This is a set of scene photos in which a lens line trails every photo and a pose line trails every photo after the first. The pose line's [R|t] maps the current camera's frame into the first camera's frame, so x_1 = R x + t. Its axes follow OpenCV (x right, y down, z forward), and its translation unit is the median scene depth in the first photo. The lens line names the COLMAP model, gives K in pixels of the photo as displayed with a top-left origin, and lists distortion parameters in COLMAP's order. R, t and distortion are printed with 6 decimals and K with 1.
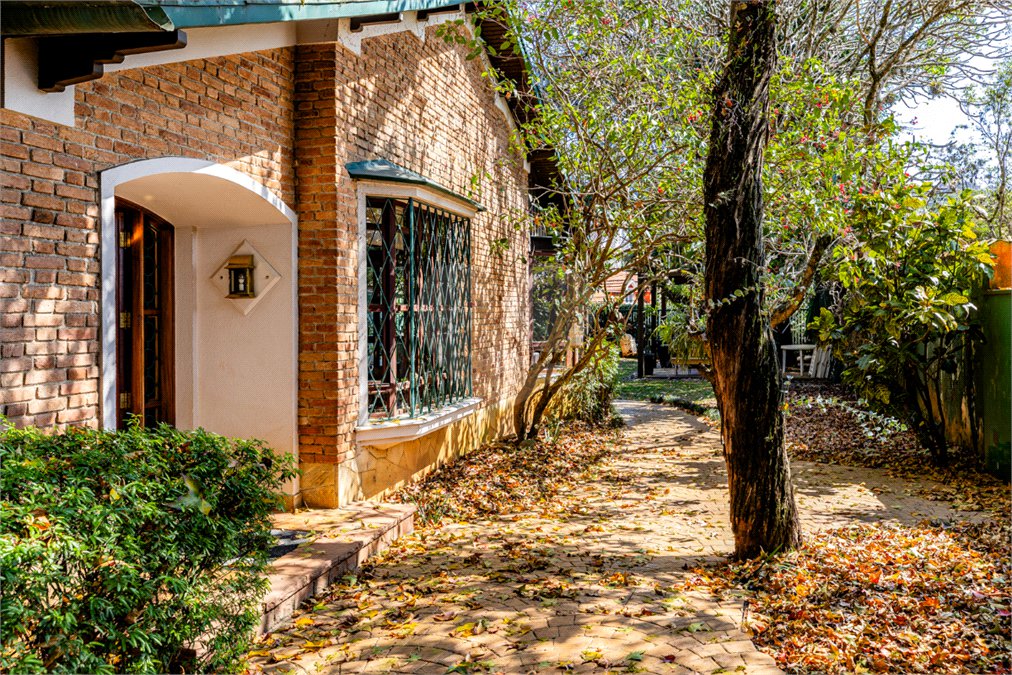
lens RADIAL K [[853.4, 0, 506.0], [0, 853.4, 337.5], [0, 0, 1]] dist [0.001229, -0.000091]
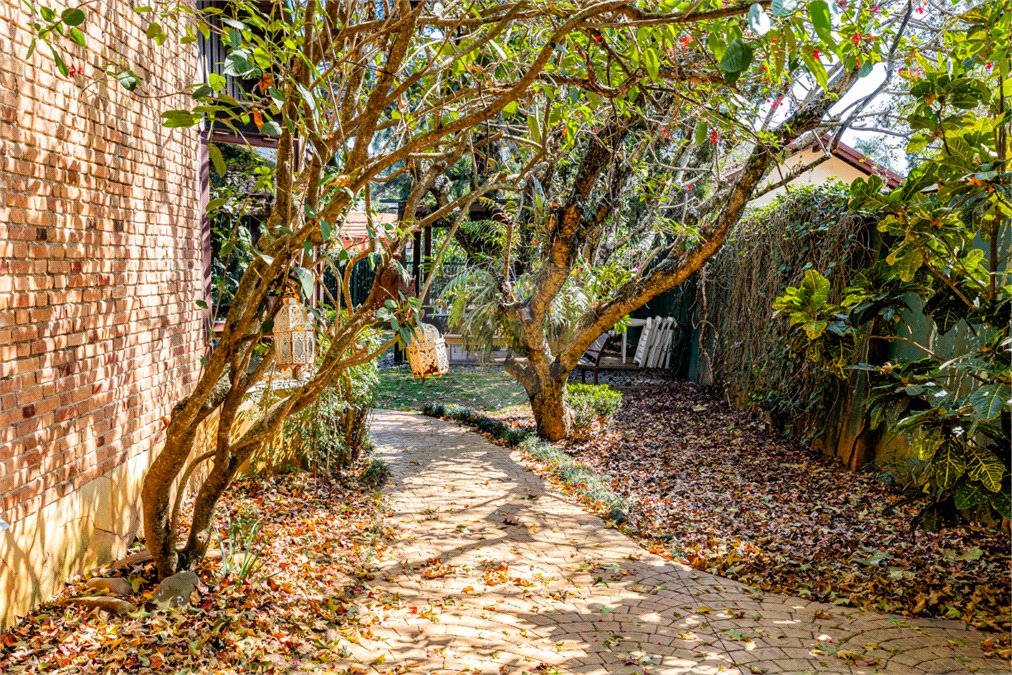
lens RADIAL K [[1098.7, 0, 506.0], [0, 1098.7, 337.5], [0, 0, 1]] dist [-0.219514, 0.000082]
pose [[0.964959, 0.015299, 0.261953, 0.036316], [-0.024976, 0.999121, 0.033653, -0.012778], [-0.261208, -0.039016, 0.964494, 0.407196]]
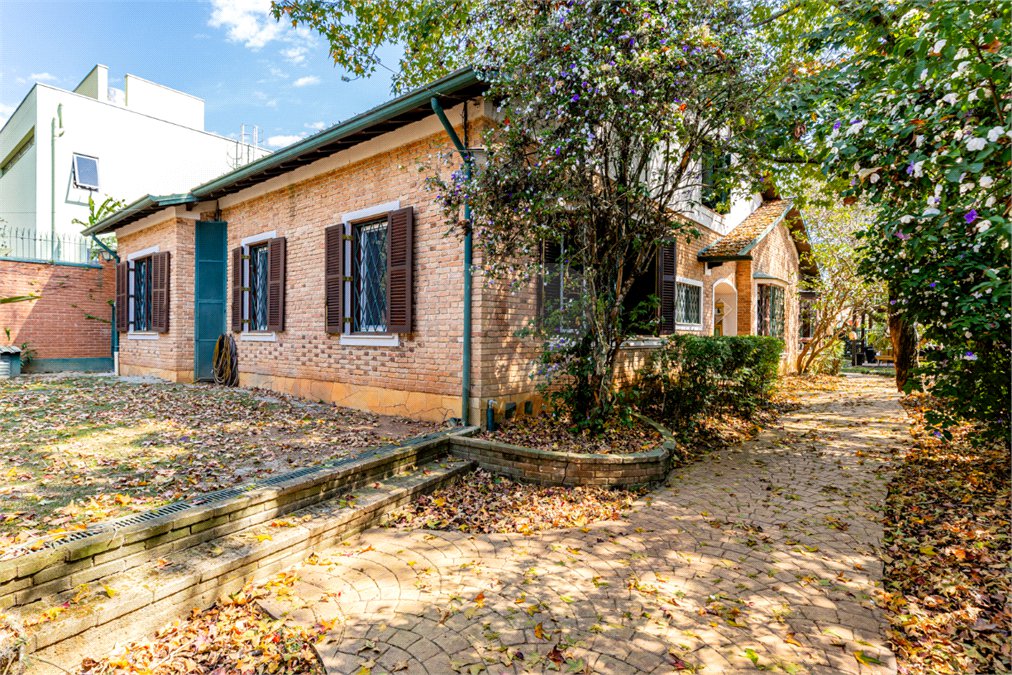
lens RADIAL K [[481.8, 0, 506.0], [0, 481.8, 337.5], [0, 0, 1]] dist [-0.003376, 0.000110]
pose [[0.893639, 0.008713, -0.448702, -0.107464], [-0.017574, 0.999724, -0.015589, 0.045338], [0.448443, 0.021816, 0.893545, -0.577212]]
